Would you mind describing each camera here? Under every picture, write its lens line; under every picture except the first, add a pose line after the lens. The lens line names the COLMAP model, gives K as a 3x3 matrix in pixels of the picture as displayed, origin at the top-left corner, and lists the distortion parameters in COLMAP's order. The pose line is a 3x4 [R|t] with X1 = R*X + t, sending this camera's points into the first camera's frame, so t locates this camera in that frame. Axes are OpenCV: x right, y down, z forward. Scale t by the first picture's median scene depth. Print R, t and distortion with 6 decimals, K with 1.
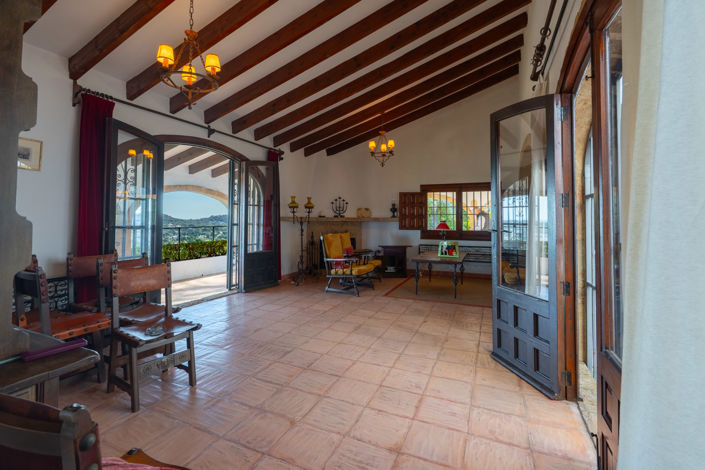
lens RADIAL K [[324.2, 0, 337.5], [0, 324.2, 209.7], [0, 0, 1]] dist [-0.001496, -0.000172]
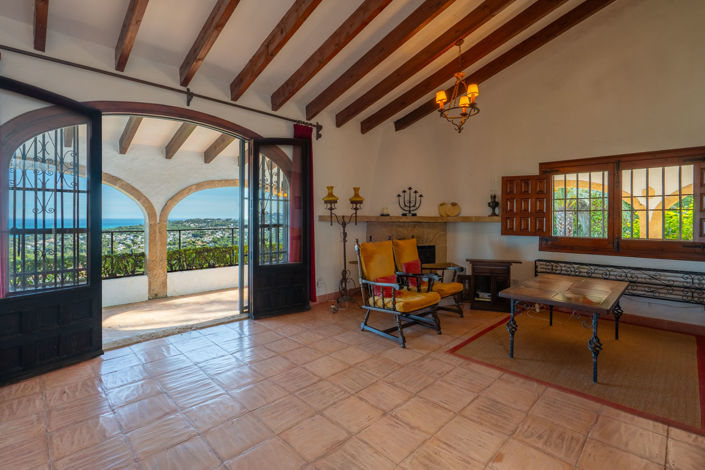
lens RADIAL K [[329.8, 0, 349.5], [0, 329.8, 220.8], [0, 0, 1]] dist [-0.000449, -0.000327]
pose [[0.942446, 0.004134, -0.334333, 0.135403], [0.009390, 0.999202, 0.038825, 0.005306], [0.334227, -0.039730, 0.941655, 0.308944]]
